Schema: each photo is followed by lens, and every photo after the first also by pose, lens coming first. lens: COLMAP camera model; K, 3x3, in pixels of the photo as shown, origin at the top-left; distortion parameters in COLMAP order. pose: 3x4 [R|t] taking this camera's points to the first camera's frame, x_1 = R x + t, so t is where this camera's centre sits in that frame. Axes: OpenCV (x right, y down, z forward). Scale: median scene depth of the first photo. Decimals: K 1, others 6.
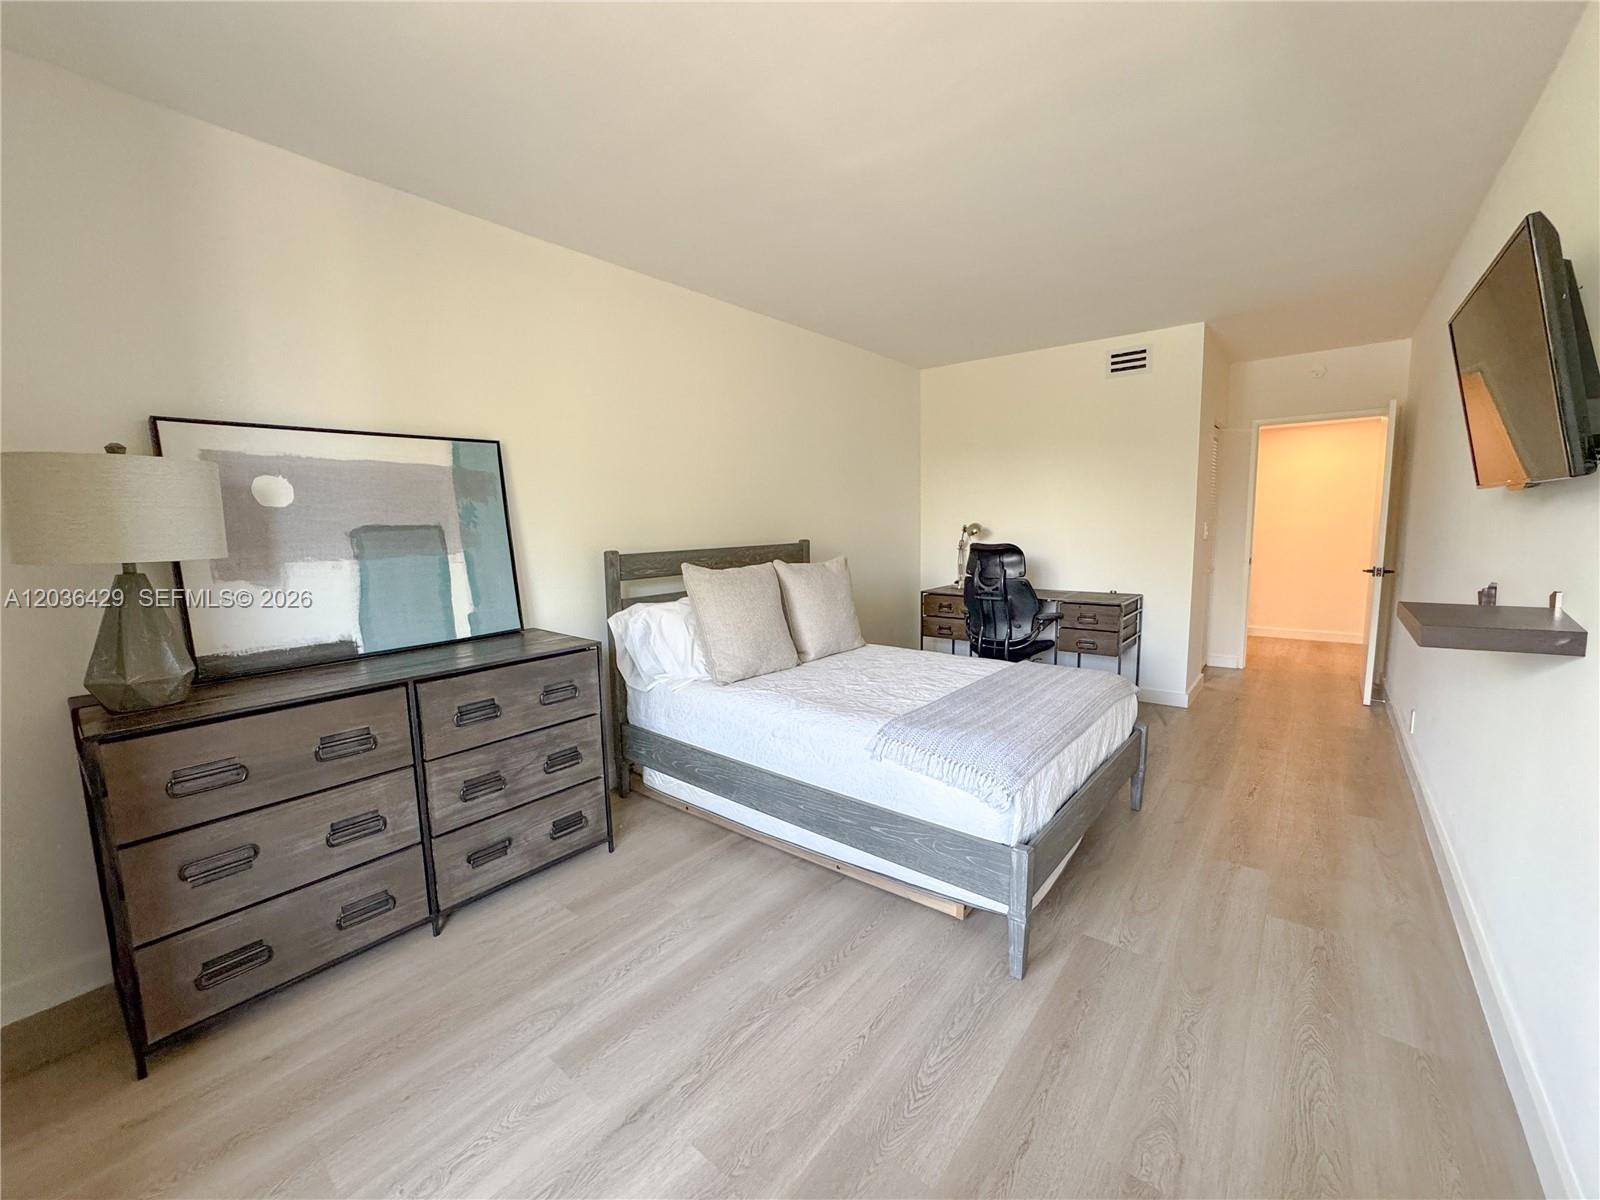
lens RADIAL K [[640.0, 0, 800.6], [0, 640.0, 600.6], [0, 0, 1]] dist [-0.002544, 0.000418]
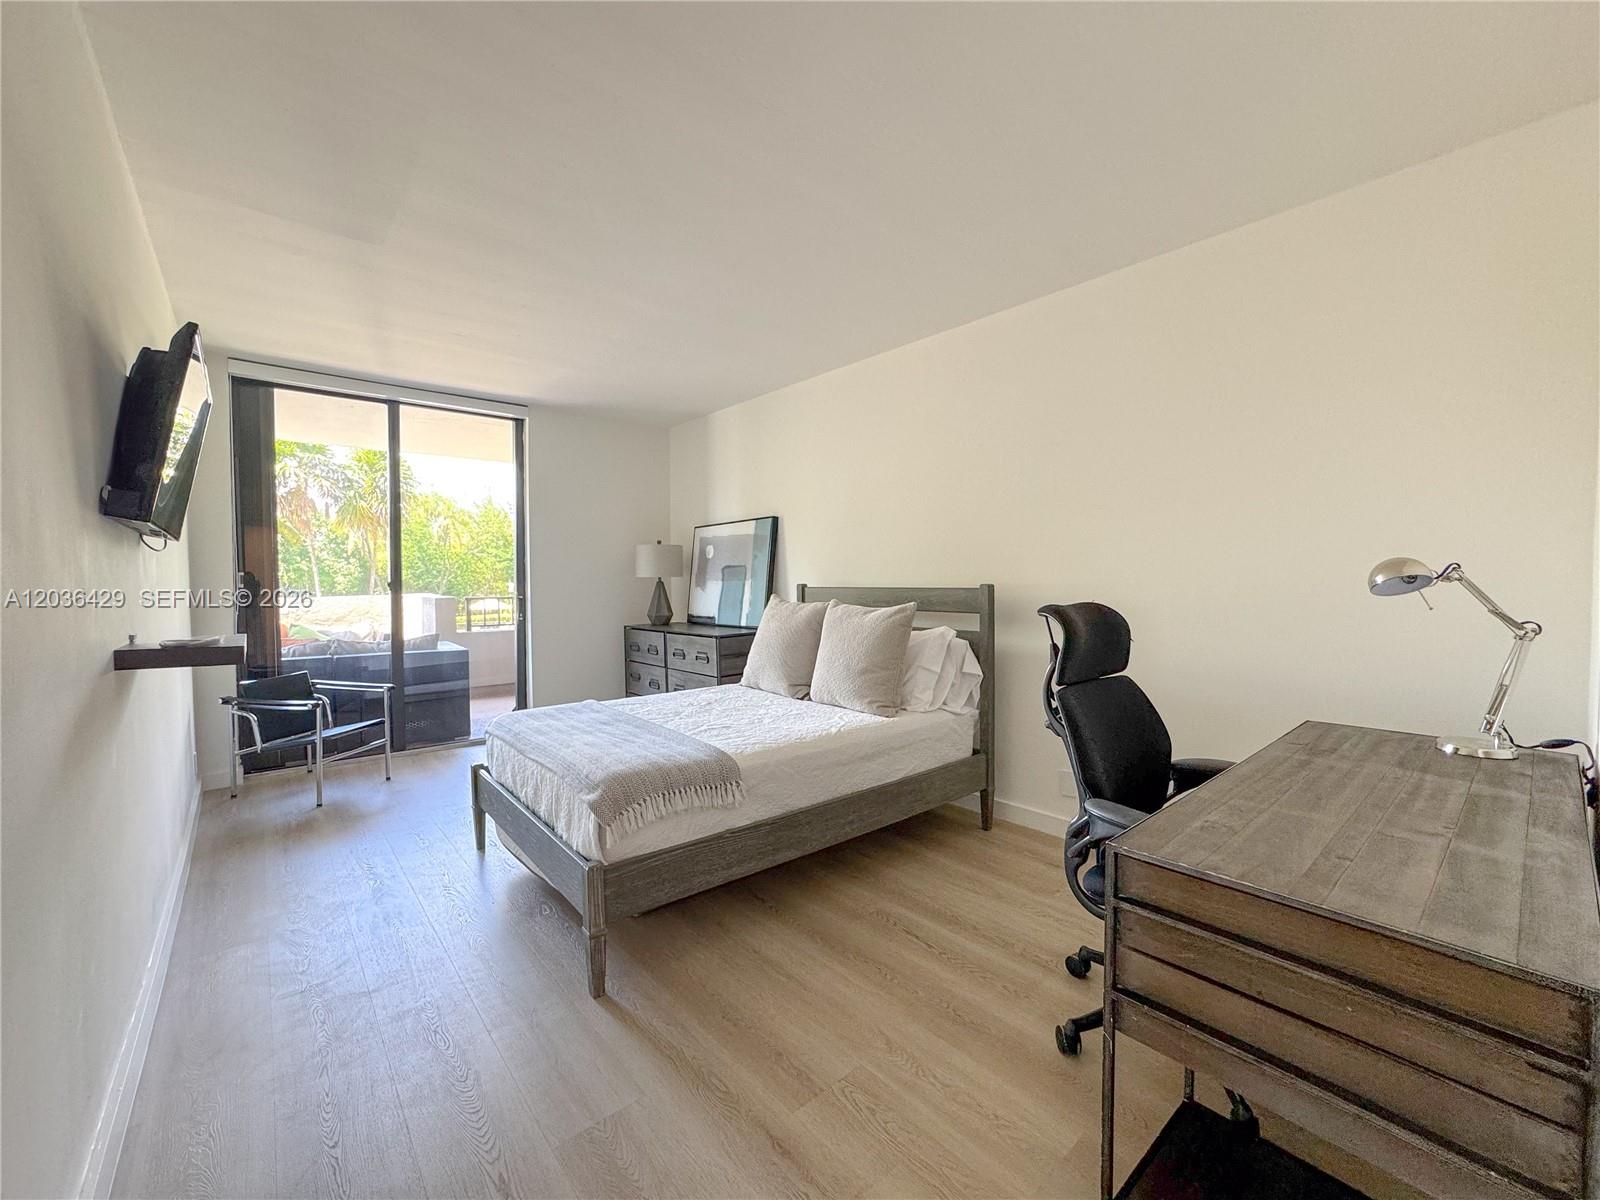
lens RADIAL K [[640.0, 0, 799.4], [0, 640.0, 601.9], [0, 0, 1]] dist [-0.002544, 0.000418]
pose [[-0.172716, 0.060911, -0.983086, 1.422786], [-0.108204, 0.990872, 0.080403, -0.198581], [0.979010, 0.120261, -0.164549, 1.631757]]
